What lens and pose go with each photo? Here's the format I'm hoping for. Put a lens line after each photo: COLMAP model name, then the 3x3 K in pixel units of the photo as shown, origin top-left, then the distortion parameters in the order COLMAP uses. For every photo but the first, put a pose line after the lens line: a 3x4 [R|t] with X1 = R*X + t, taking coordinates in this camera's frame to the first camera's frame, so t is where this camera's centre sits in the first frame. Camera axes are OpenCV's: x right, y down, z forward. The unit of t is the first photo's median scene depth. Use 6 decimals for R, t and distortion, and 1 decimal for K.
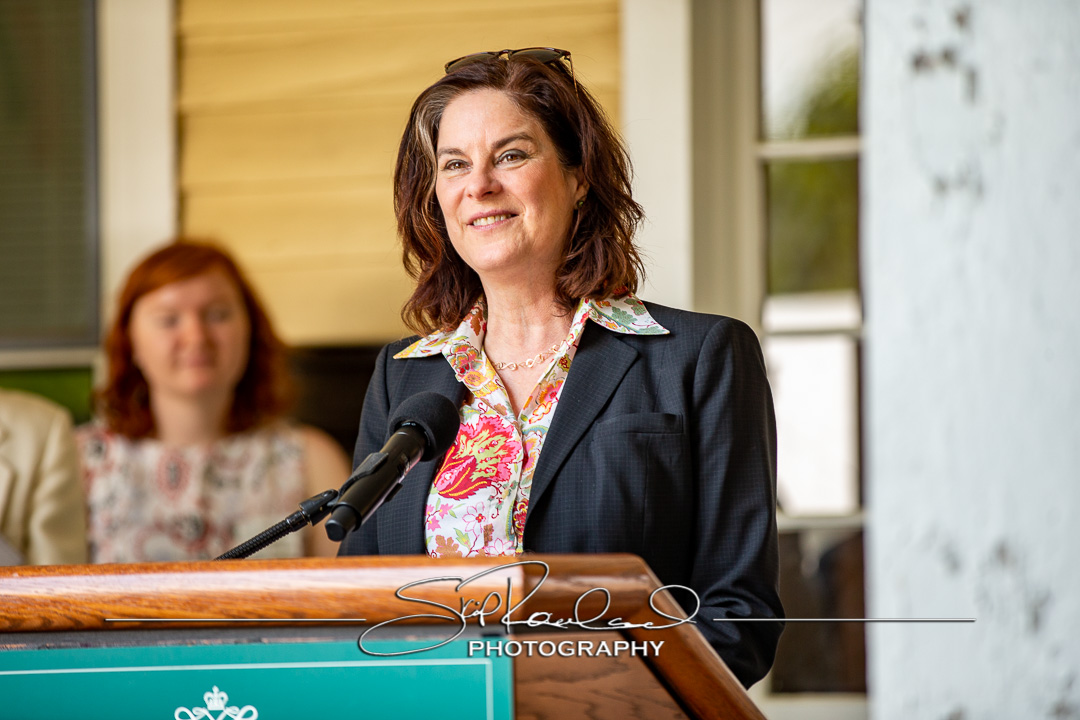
lens RADIAL K [[6261.8, 0, 540.0], [0, 6261.8, 360.0], [0, 0, 1]] dist [1.551797, 16.189934]
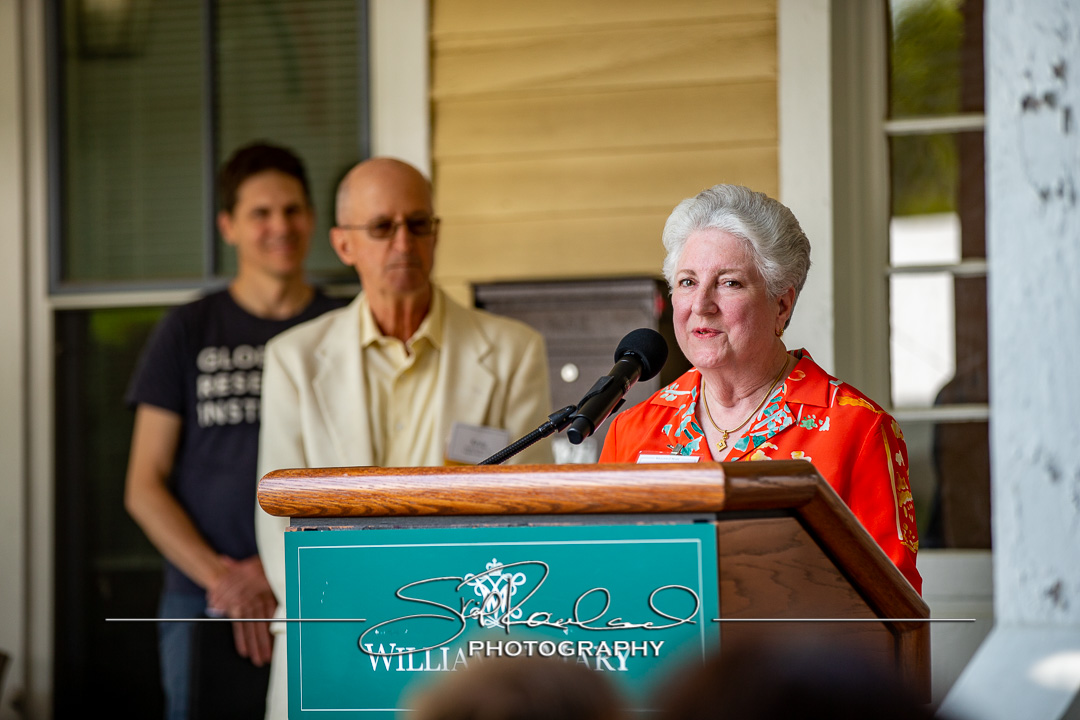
lens RADIAL K [[5155.1, 0, 539.4], [0, 5155.1, 334.3], [0, 0, 1]] dist [1.220188, 3.829381]
pose [[0.999645, -0.007153, -0.025677, -0.013187], [0.007585, 0.999830, 0.016788, -0.014309], [0.025552, -0.016977, 0.999529, -0.097909]]
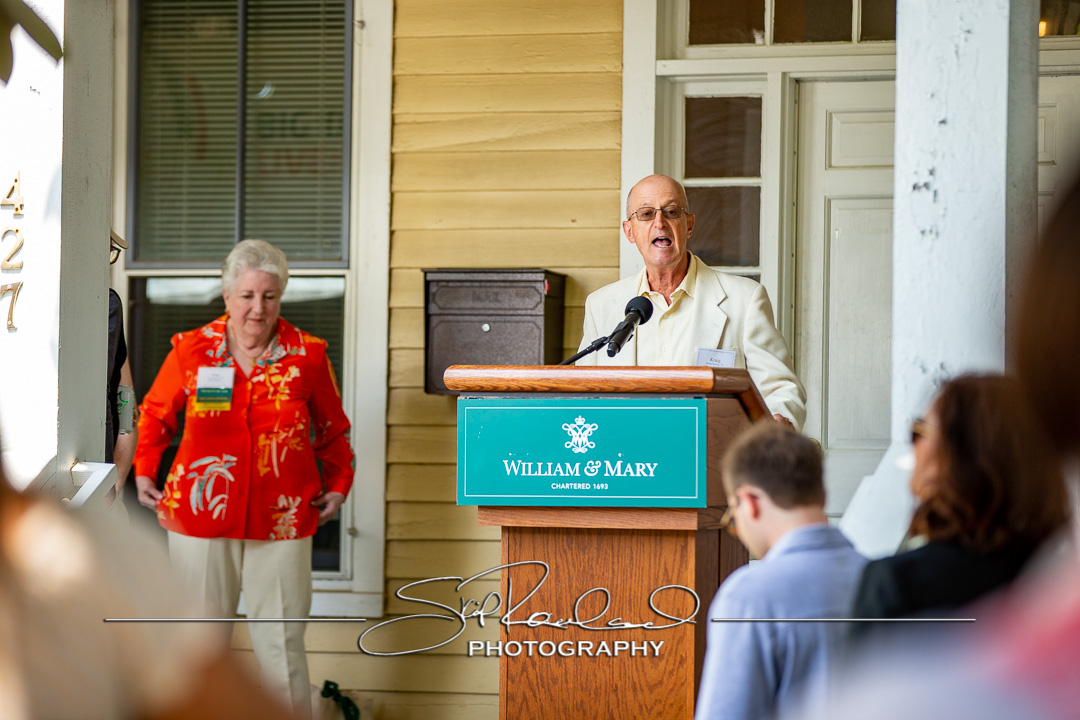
lens RADIAL K [[4761.9, 0, 540.0], [0, 4761.9, 360.0], [0, 0, 1]] dist [0.612711, 1.564581]
pose [[0.995140, 0.025808, 0.095030, -0.245850], [-0.027875, 0.999402, 0.020482, -0.008378], [-0.094445, -0.023031, 0.995264, -0.869272]]
